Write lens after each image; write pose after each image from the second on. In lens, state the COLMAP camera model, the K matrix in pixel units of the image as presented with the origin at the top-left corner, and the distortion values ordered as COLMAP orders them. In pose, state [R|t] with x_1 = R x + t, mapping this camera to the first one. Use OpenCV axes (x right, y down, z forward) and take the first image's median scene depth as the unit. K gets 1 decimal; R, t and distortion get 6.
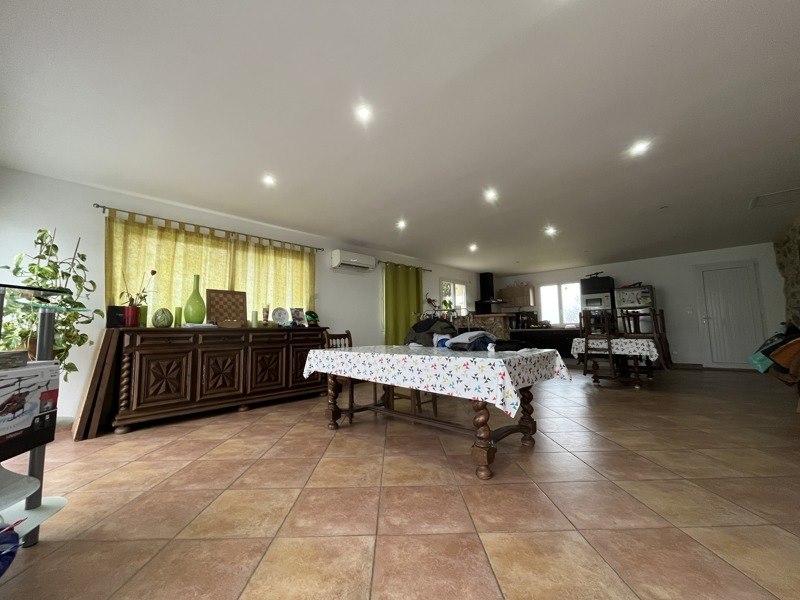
lens RADIAL K [[323.4, 0, 400.0], [0, 323.4, 300.0], [0, 0, 1]] dist [-0.000463, -0.000059]
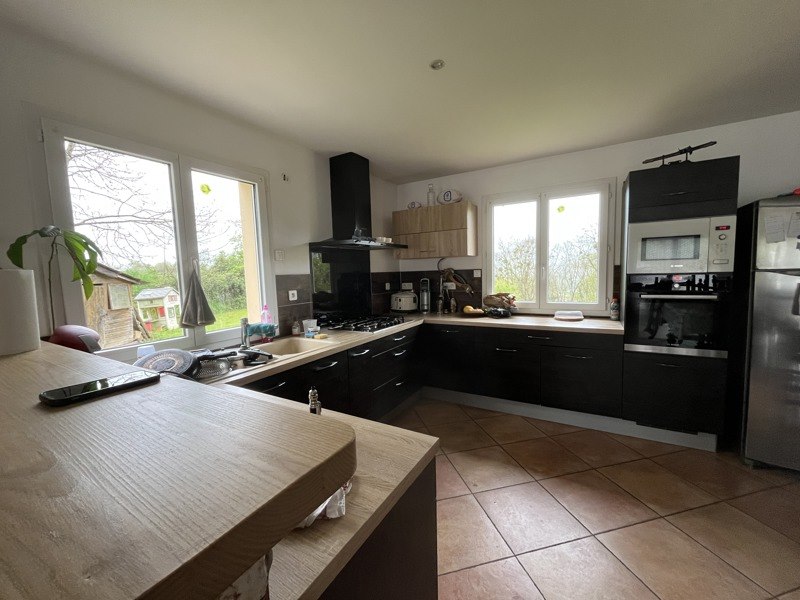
lens RADIAL K [[323.4, 0, 400.0], [0, 323.4, 300.0], [0, 0, 1]] dist [-0.000463, -0.000059]
pose [[0.977445, -0.029721, 0.209086, 0.287107], [-0.007774, 0.984313, 0.176260, 0.002882], [-0.211045, -0.173910, 0.961881, 0.750184]]
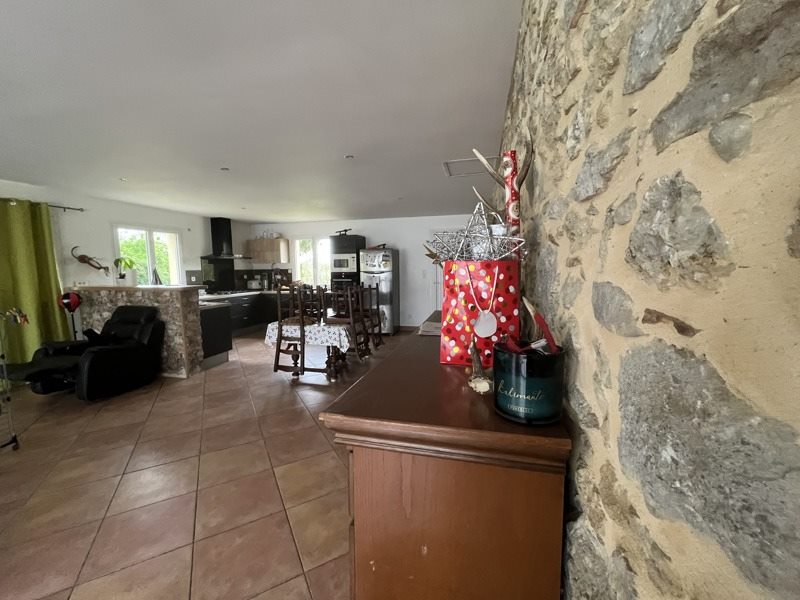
lens RADIAL K [[323.4, 0, 400.0], [0, 323.4, 300.0], [0, 0, 1]] dist [-0.000463, -0.000059]
pose [[0.874749, -0.040507, 0.482880, 0.307538], [-0.051249, 0.983178, 0.175313, -0.058213], [-0.481858, -0.178102, 0.857958, 0.144006]]
